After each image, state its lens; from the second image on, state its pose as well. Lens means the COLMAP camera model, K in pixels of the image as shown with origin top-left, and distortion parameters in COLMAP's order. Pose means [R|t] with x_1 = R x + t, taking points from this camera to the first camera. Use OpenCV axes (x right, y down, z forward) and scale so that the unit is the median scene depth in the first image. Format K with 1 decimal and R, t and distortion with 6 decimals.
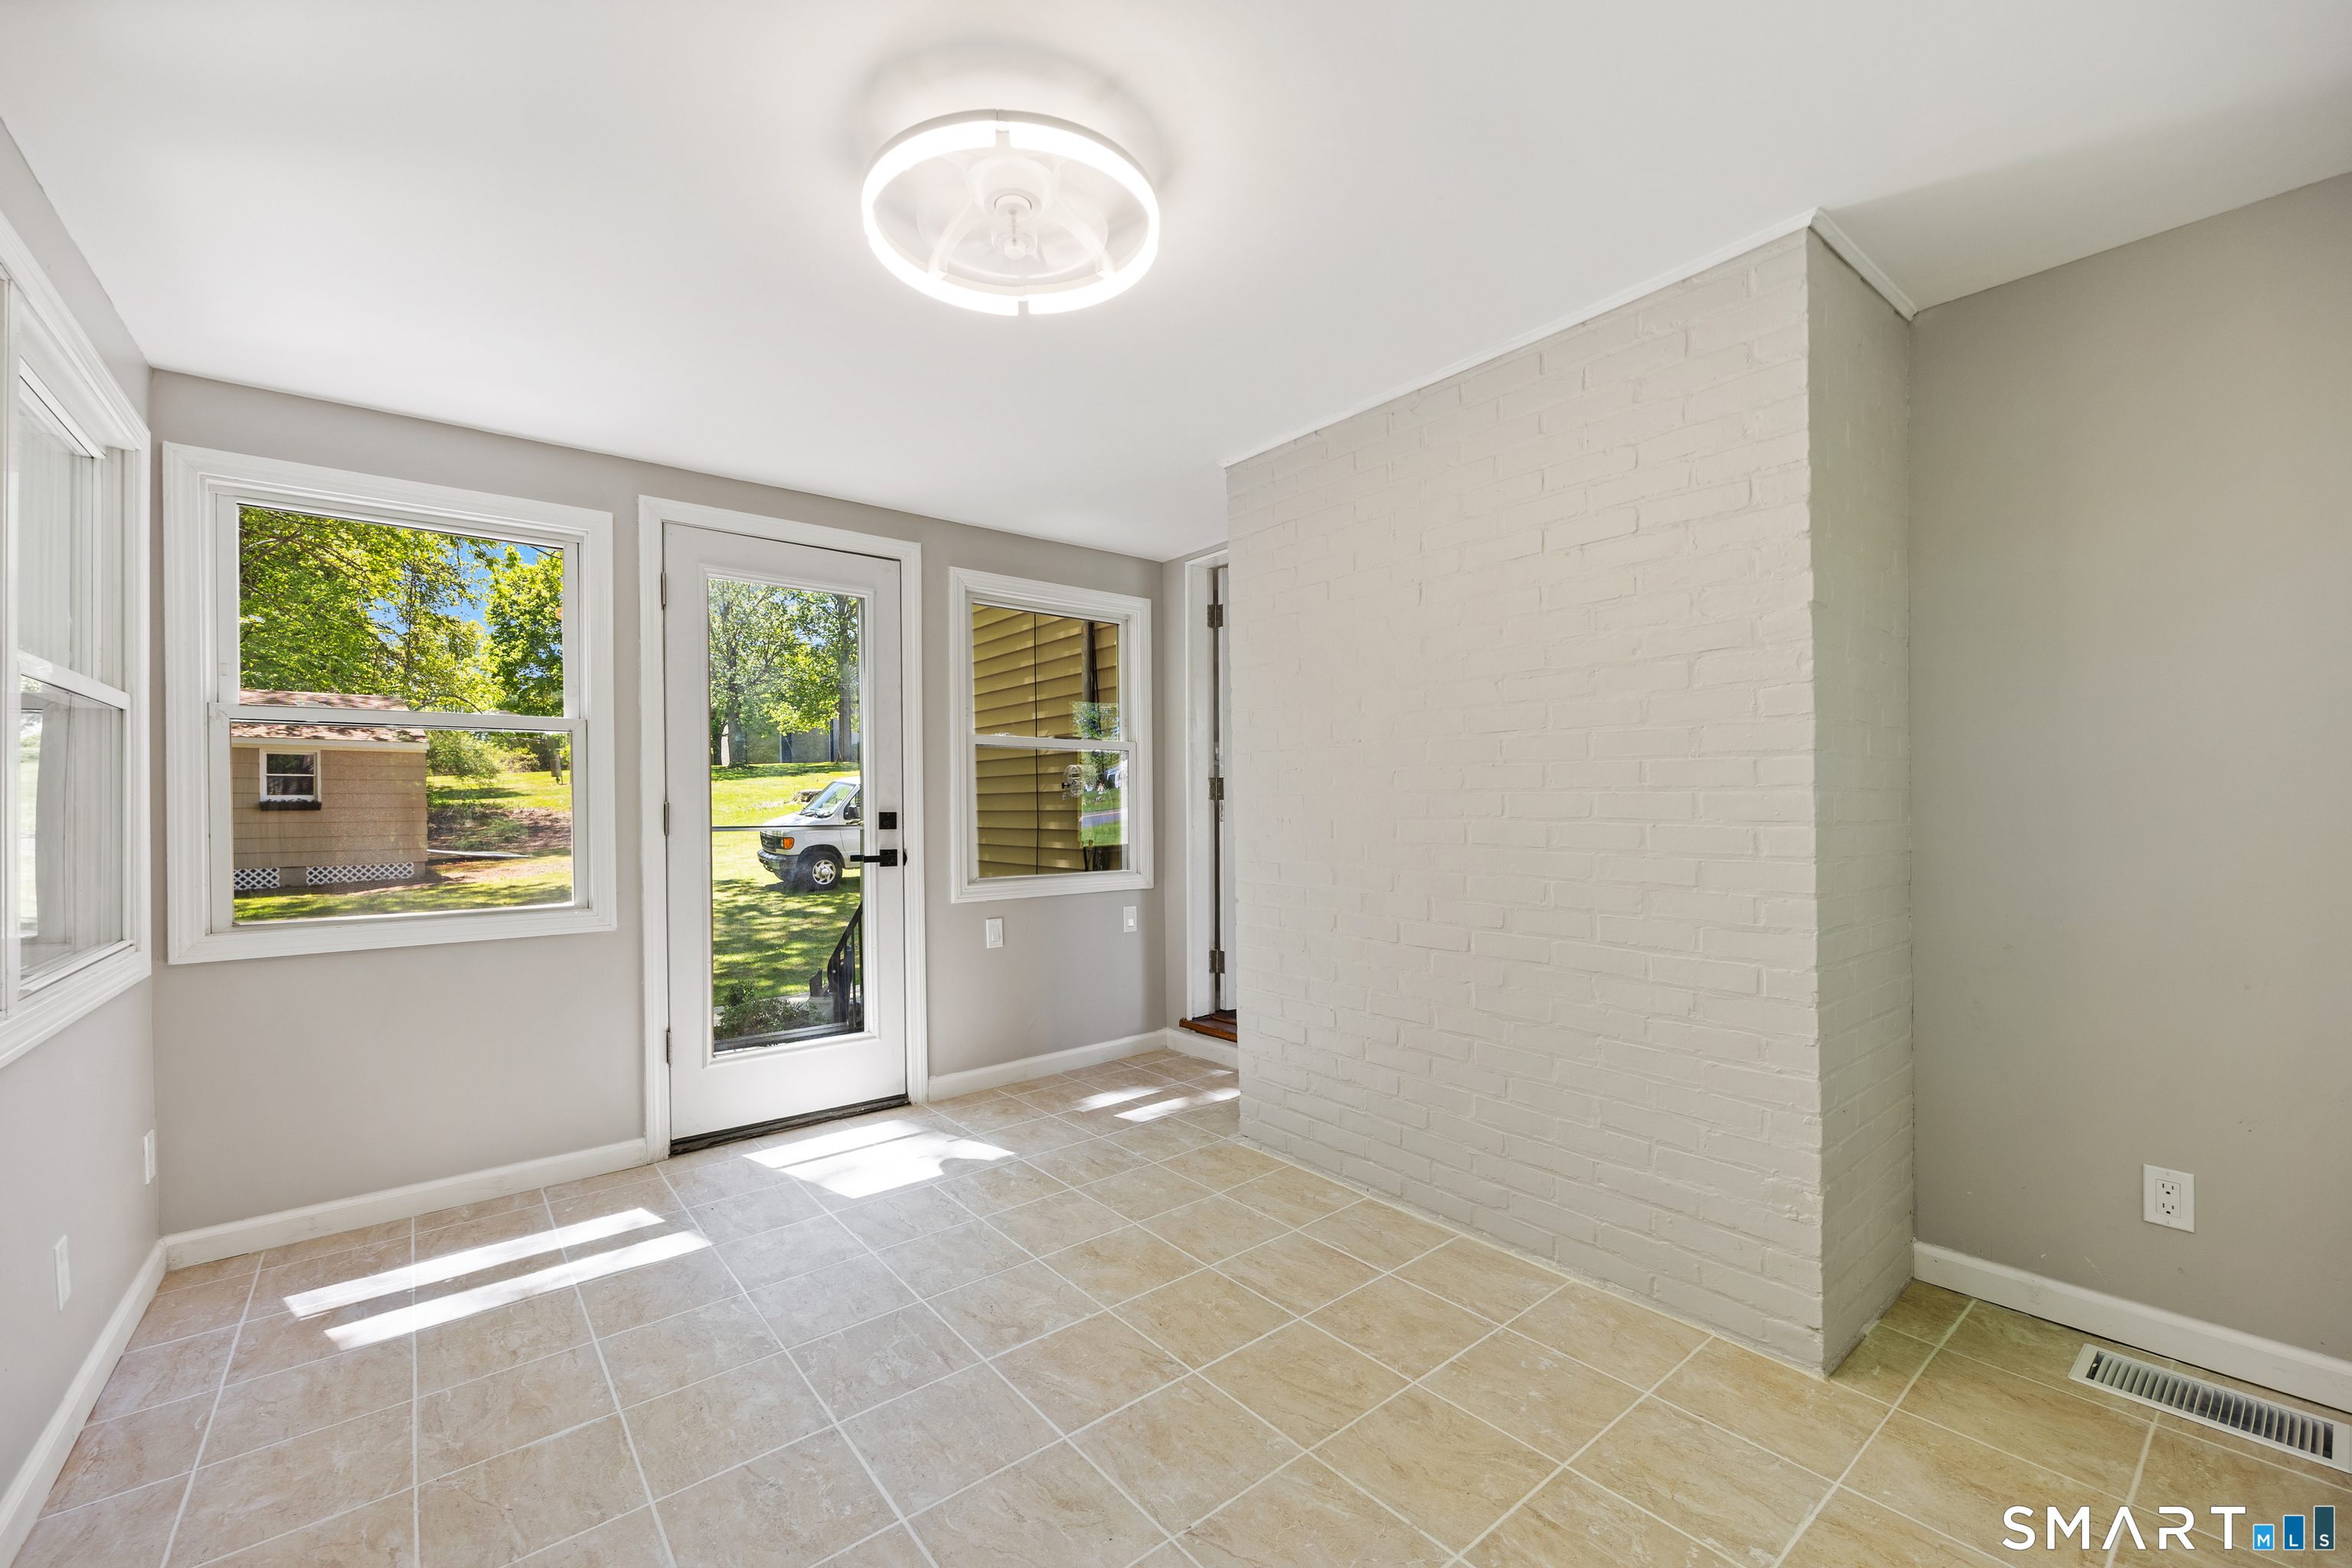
lens RADIAL K [[948.7, 0, 1170.4], [0, 948.7, 791.7], [0, 0, 1]] dist [-0.001468, 0.001741]
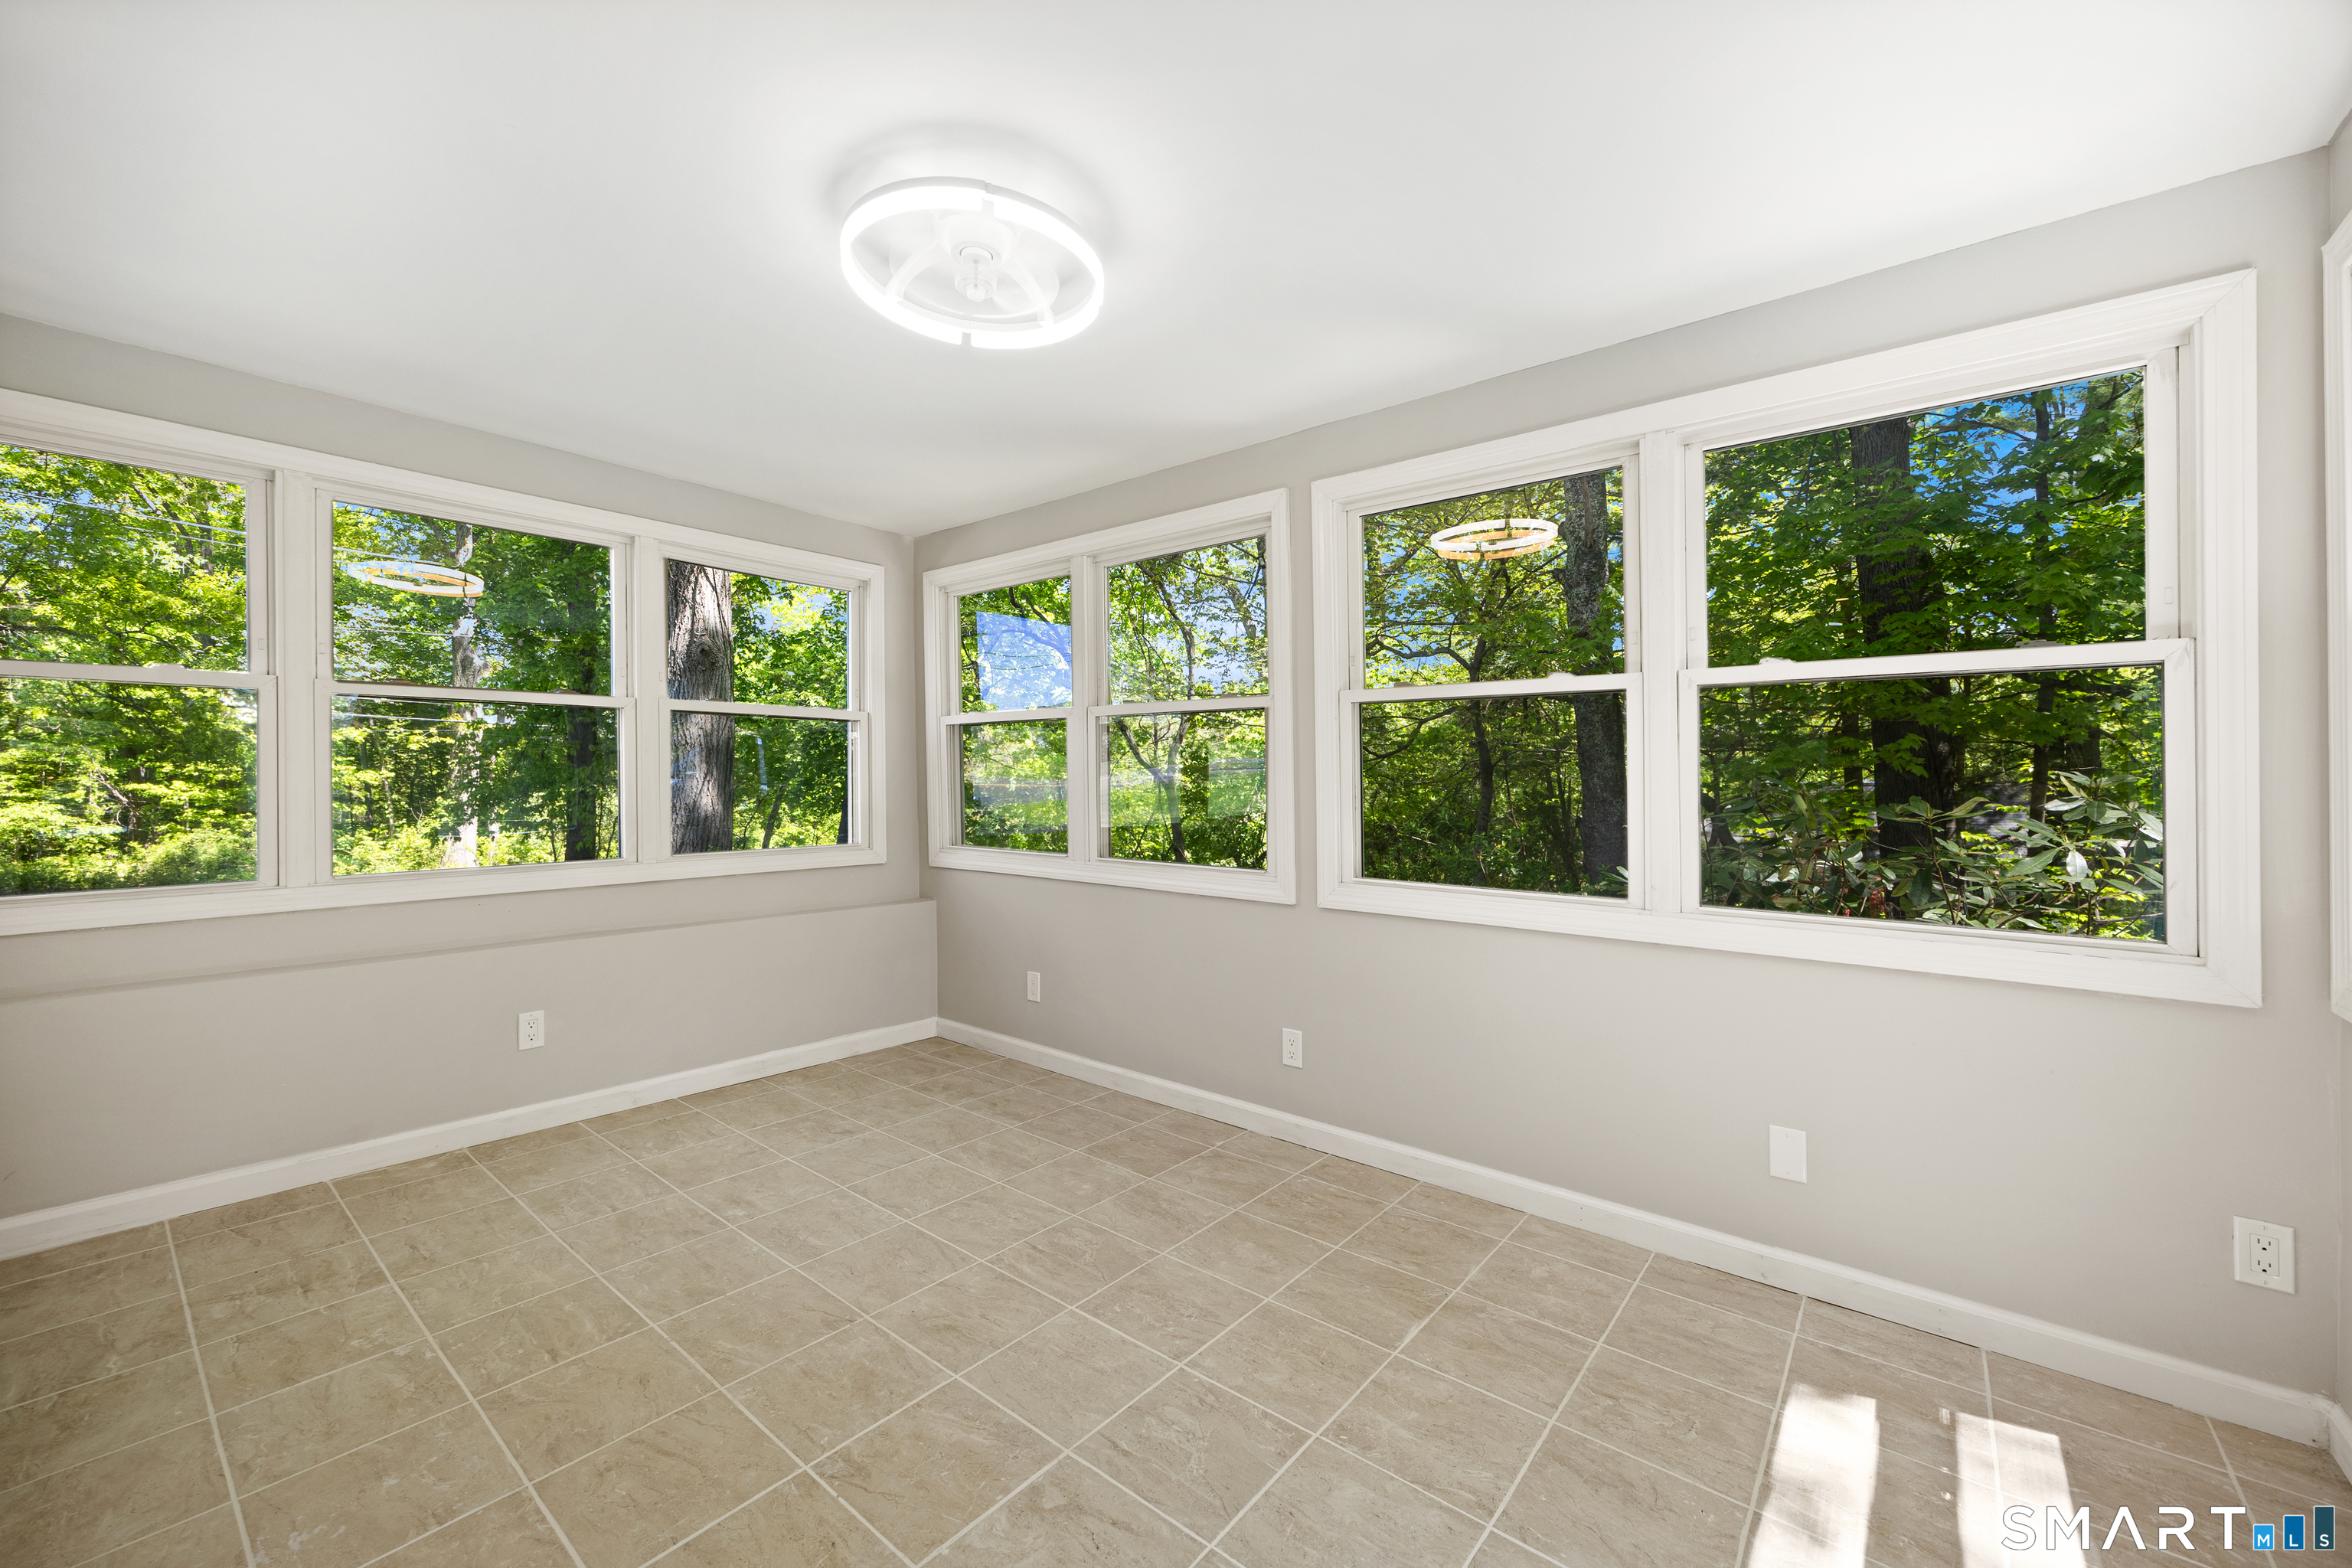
lens RADIAL K [[948.7, 0, 1176.4], [0, 948.7, 782.8], [0, 0, 1]] dist [-0.001468, 0.001741]
pose [[-0.980173, 0.007438, -0.198006, -0.138665], [0.008407, 0.999956, -0.004054, 0.021804], [0.197968, -0.005638, -0.980192, 1.970638]]
